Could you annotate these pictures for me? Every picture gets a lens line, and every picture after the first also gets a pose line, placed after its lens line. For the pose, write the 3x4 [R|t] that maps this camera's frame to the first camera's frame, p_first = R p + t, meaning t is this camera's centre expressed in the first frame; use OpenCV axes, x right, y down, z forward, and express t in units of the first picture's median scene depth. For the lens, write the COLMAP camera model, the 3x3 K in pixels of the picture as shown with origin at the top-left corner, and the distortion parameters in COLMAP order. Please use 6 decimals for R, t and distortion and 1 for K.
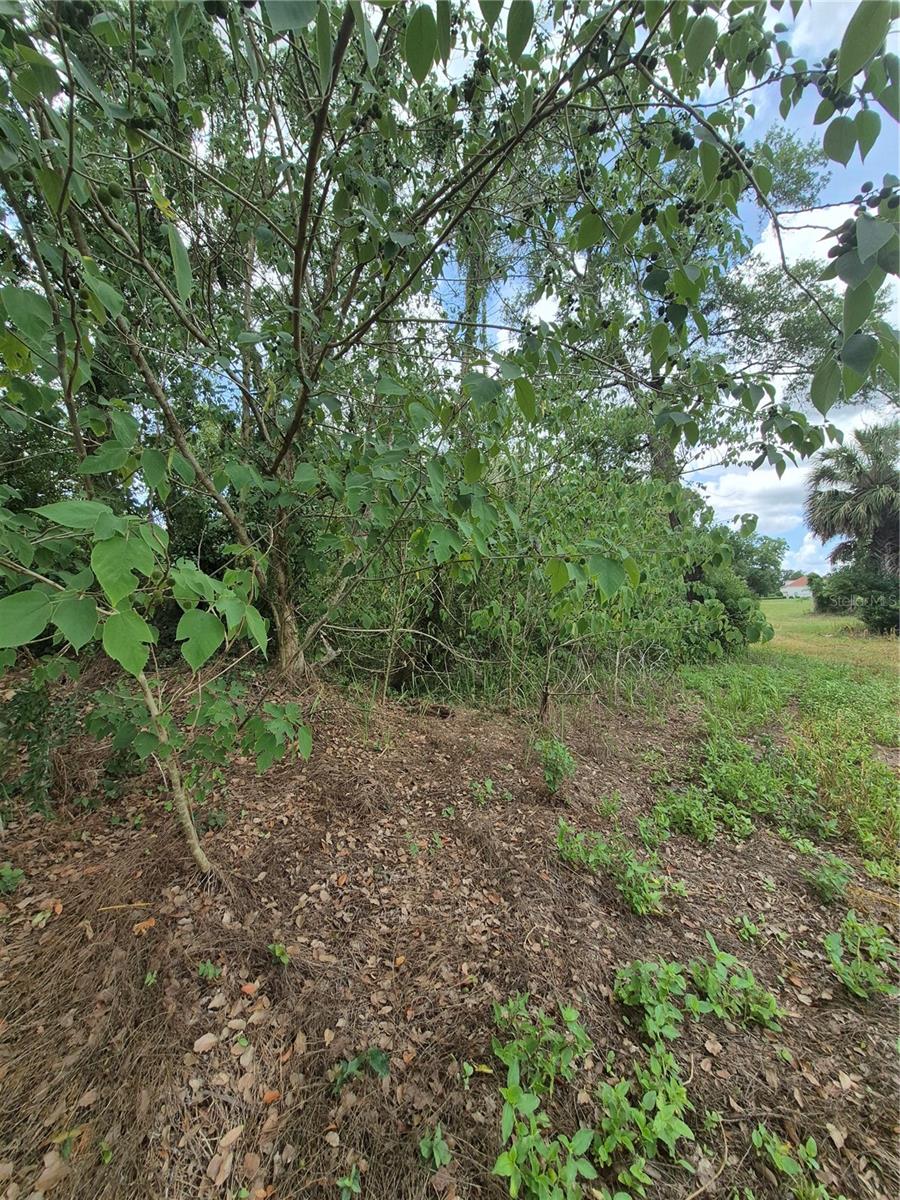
lens RADIAL K [[460.7, 0, 450.0], [0, 460.7, 600.0], [0, 0, 1]] dist [-0.017712, -0.000155]
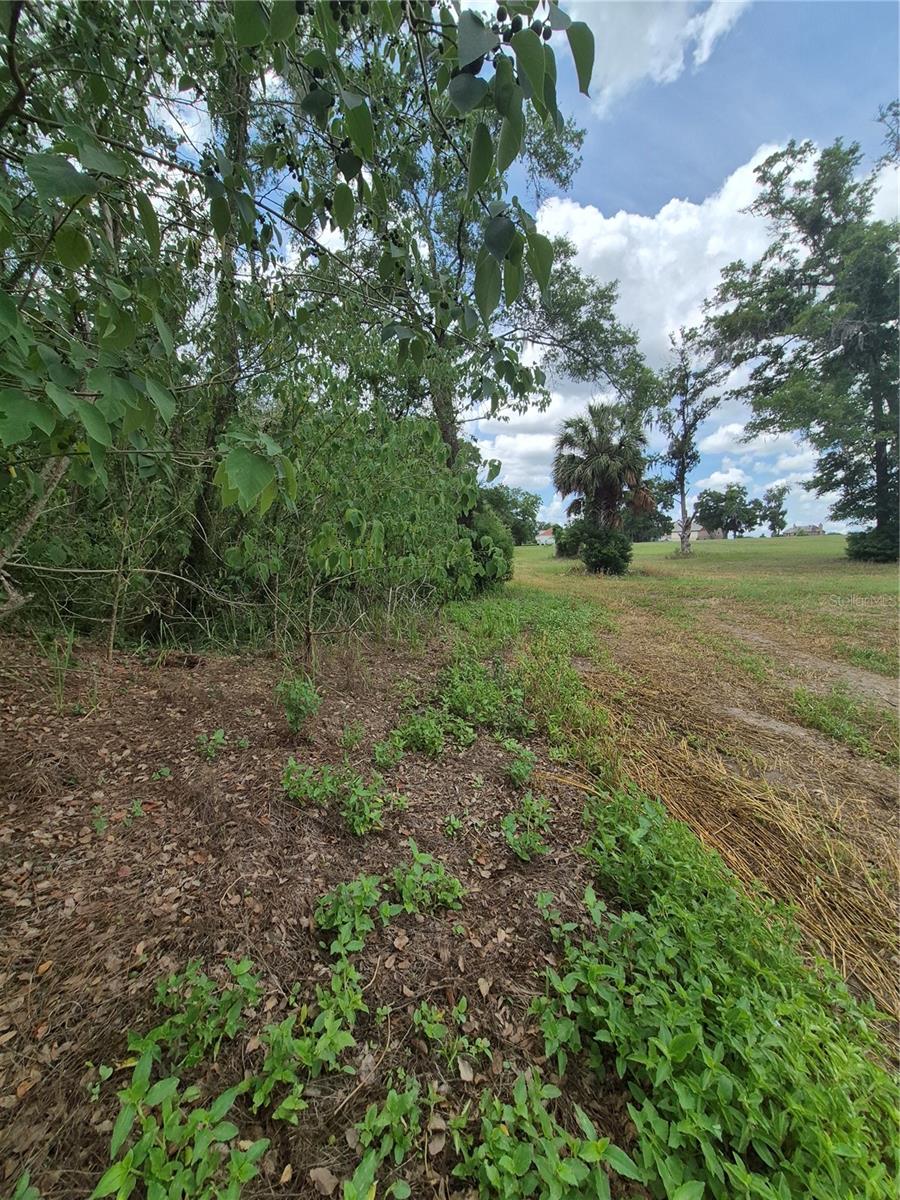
lens RADIAL K [[460.7, 0, 450.0], [0, 460.7, 600.0], [0, 0, 1]] dist [-0.017712, -0.000155]
pose [[0.901236, -0.034864, 0.431925, 0.156430], [-0.019050, 0.992607, 0.119871, 0.032570], [-0.432911, -0.116260, 0.893908, 0.045703]]
